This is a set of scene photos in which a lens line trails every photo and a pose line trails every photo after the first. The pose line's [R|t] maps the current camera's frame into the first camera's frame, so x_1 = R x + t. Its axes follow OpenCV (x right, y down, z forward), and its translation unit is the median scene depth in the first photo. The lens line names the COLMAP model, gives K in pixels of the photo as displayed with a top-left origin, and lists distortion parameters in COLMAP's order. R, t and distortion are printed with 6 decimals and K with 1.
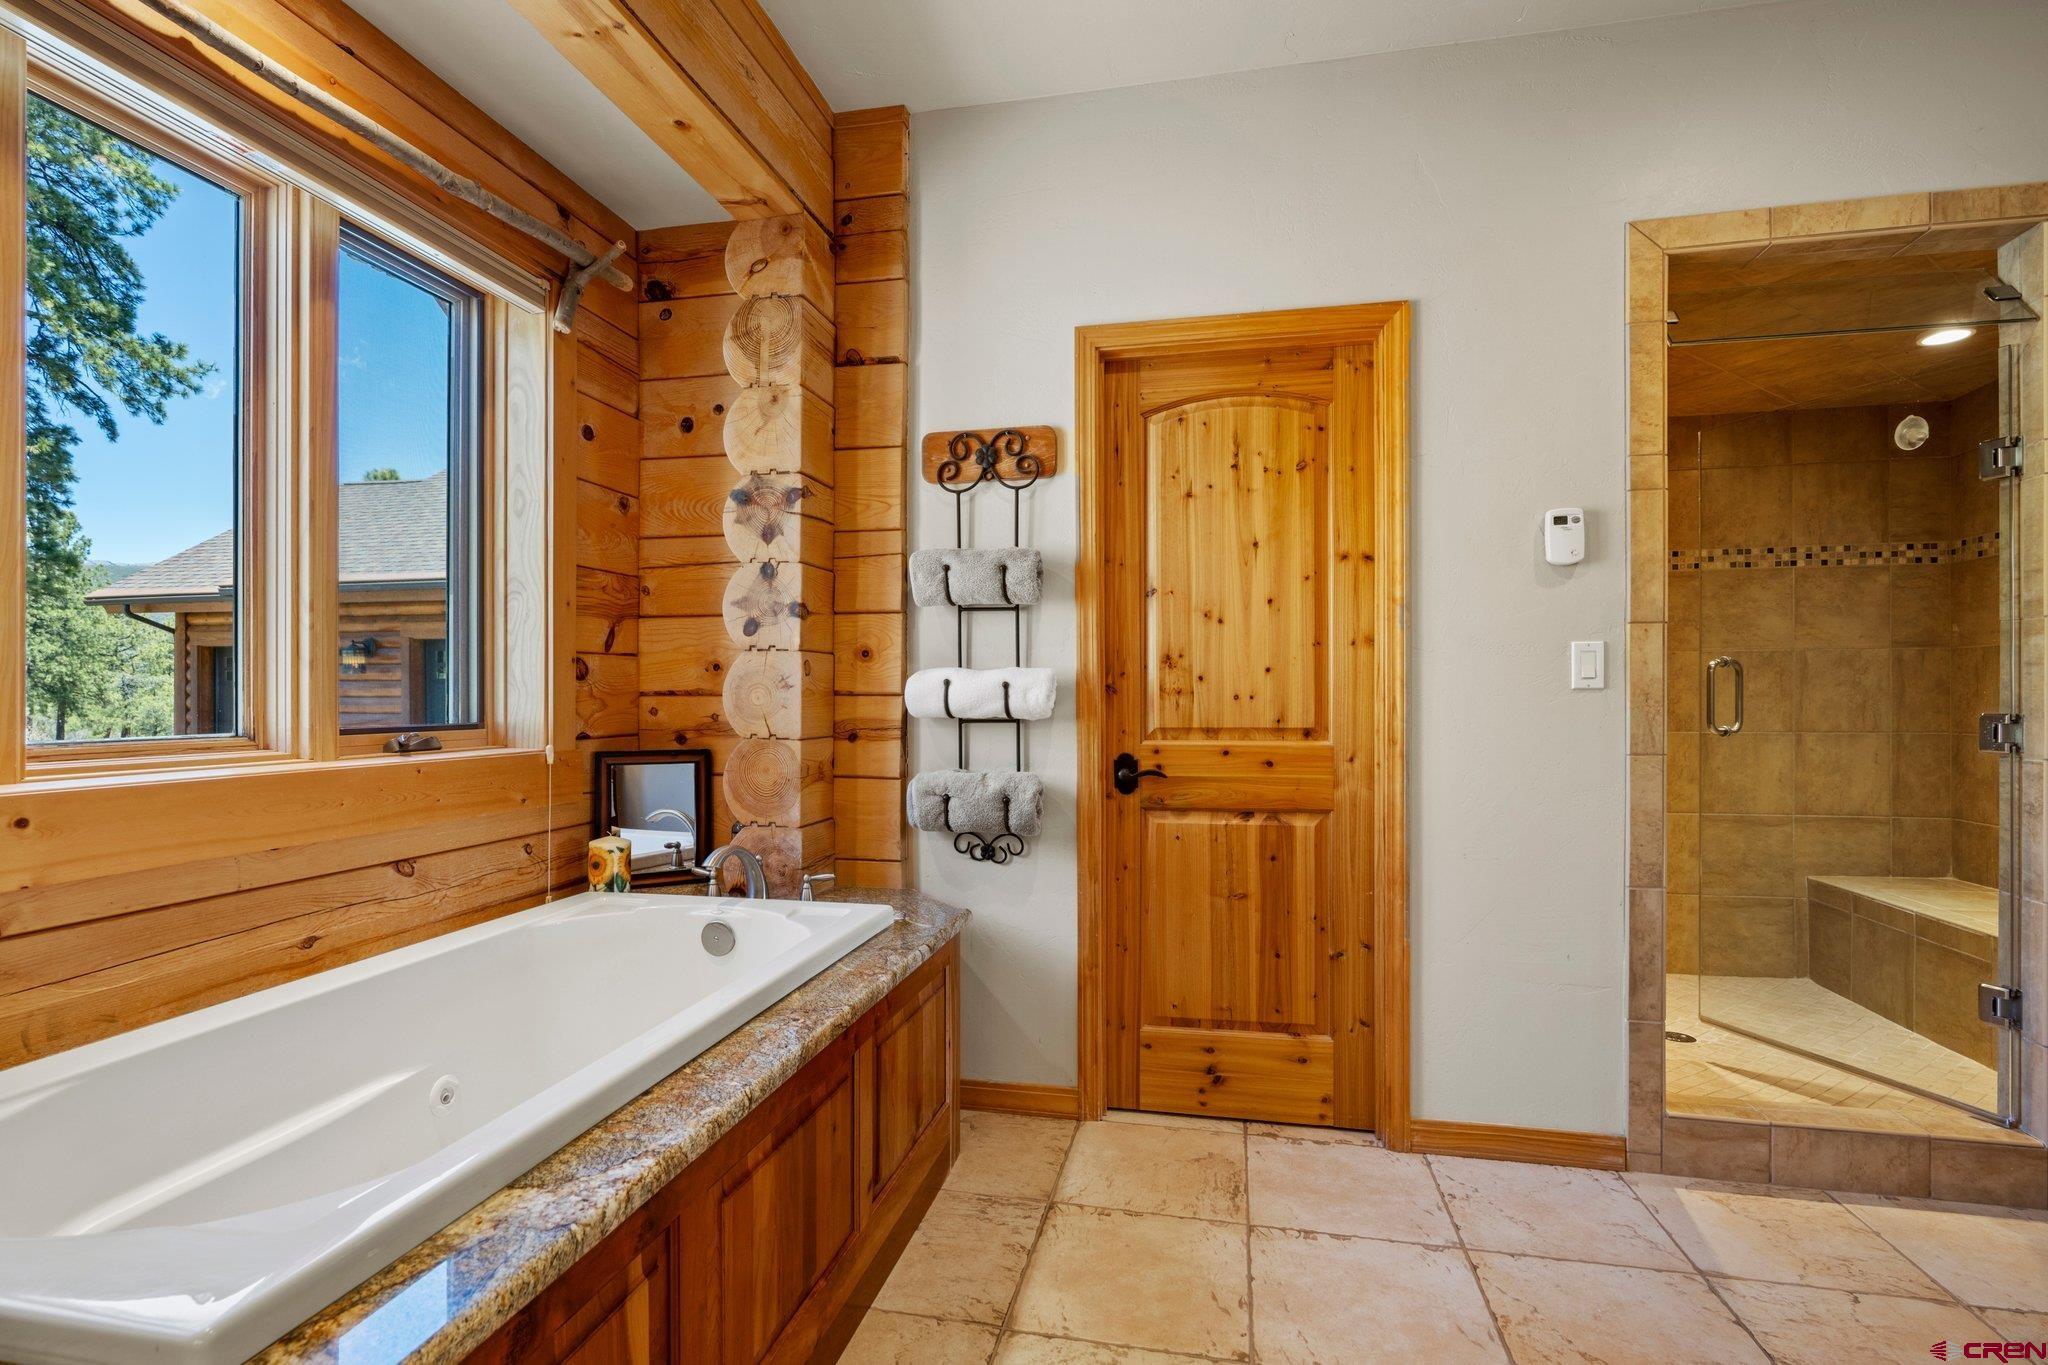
lens RADIAL K [[945.3, 0, 1045.4], [0, 945.3, 671.3], [0, 0, 1]] dist [-0.064621, 0.027176]
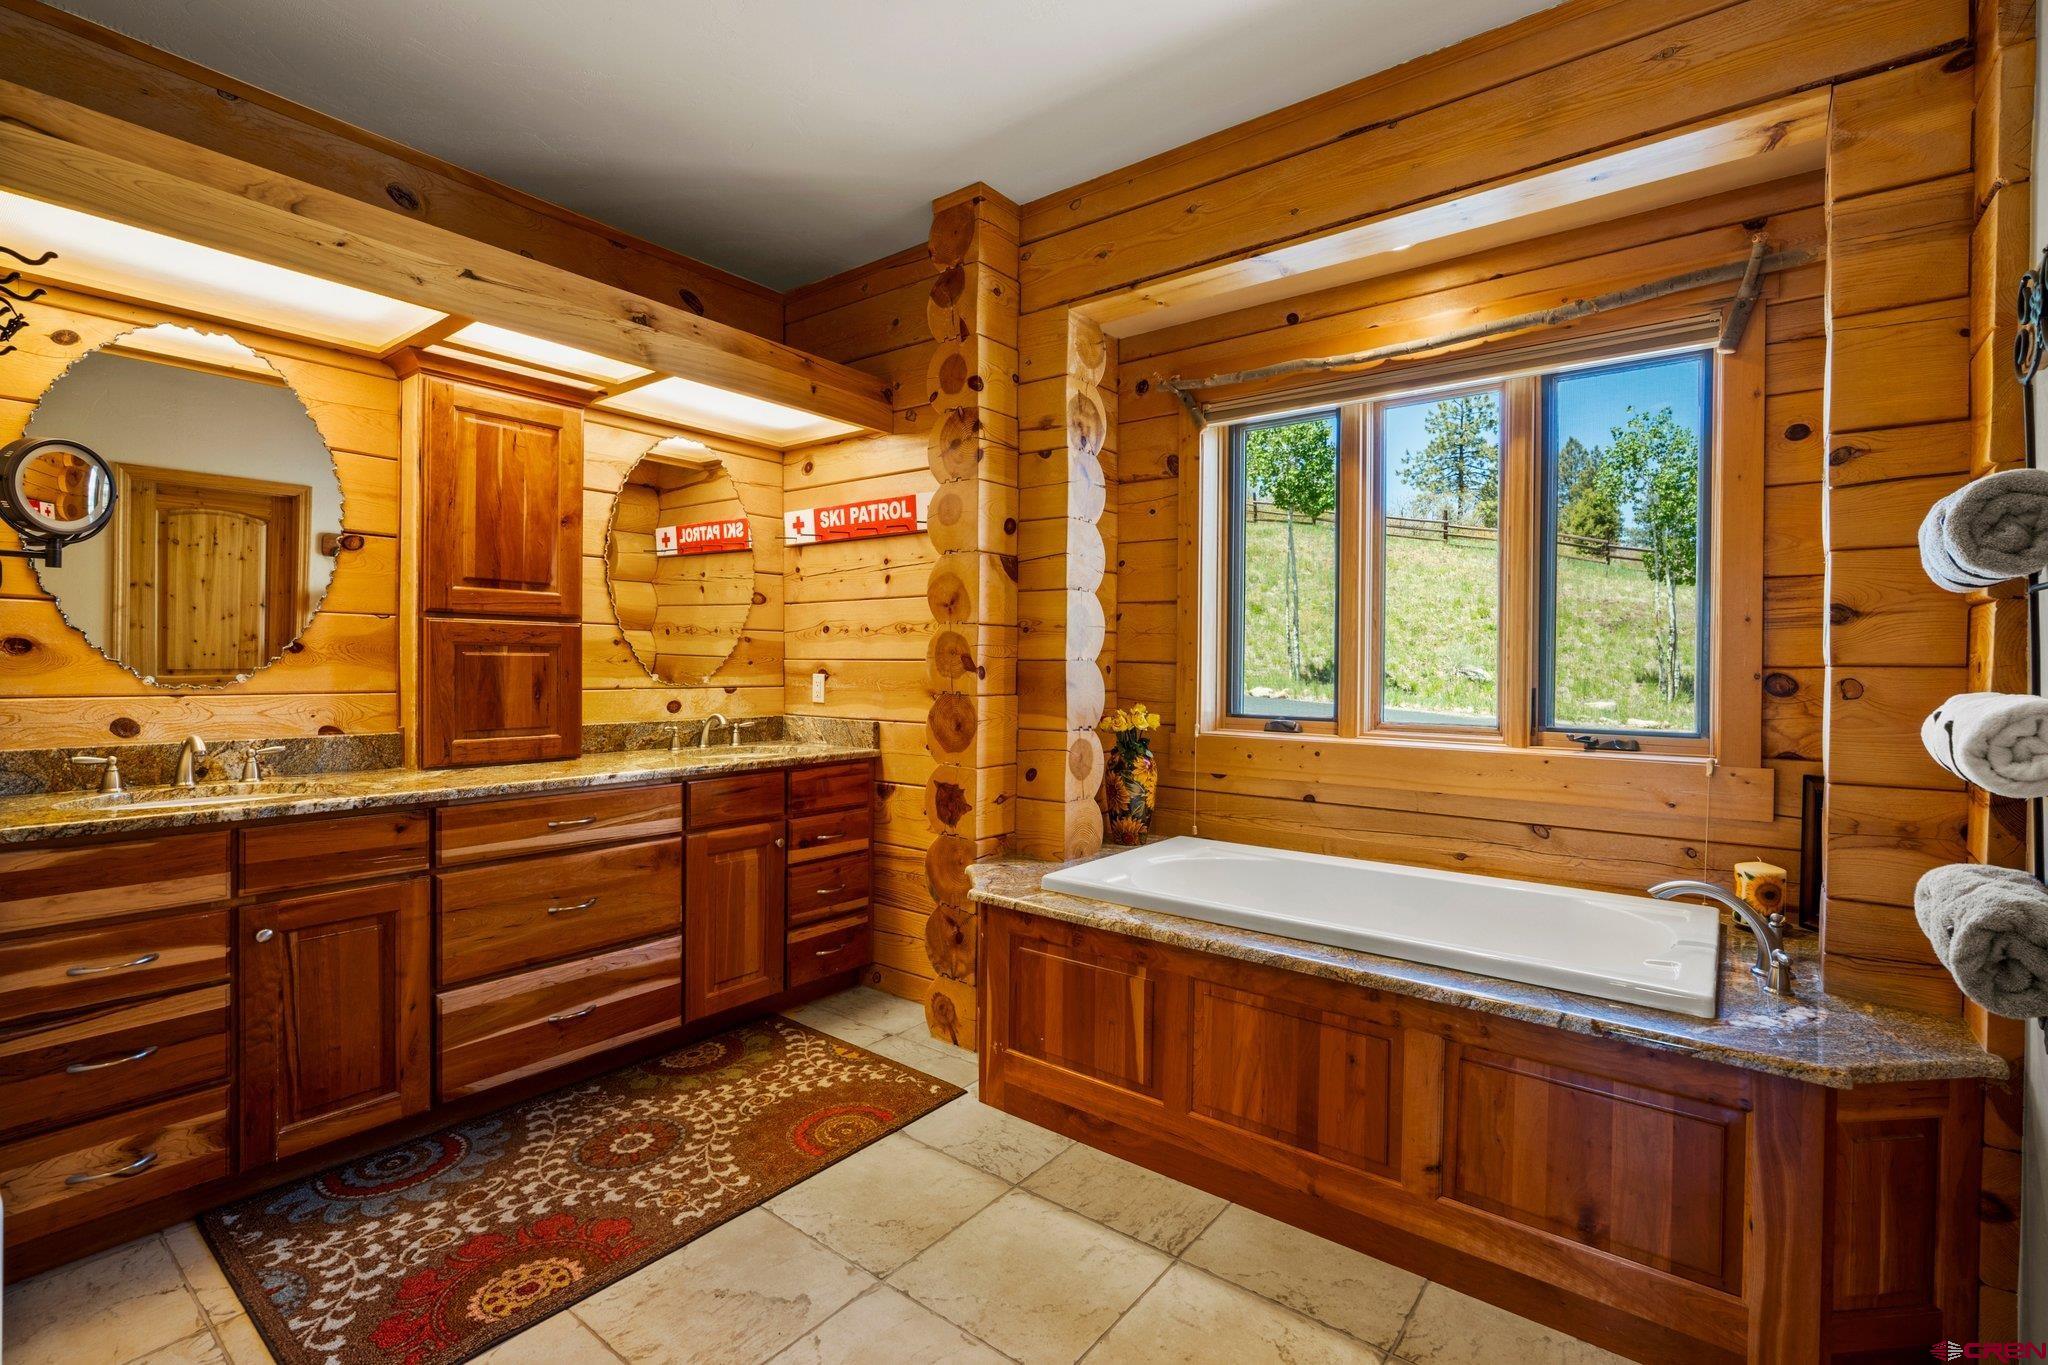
lens RADIAL K [[945.3, 0, 1045.4], [0, 945.3, 671.3], [0, 0, 1]] dist [-0.064621, 0.027176]
pose [[-0.454051, 0.008293, -0.890937, 1.135132], [0.013857, 0.999901, 0.002245, -0.051278], [0.890868, -0.011327, -0.454121, 1.250778]]
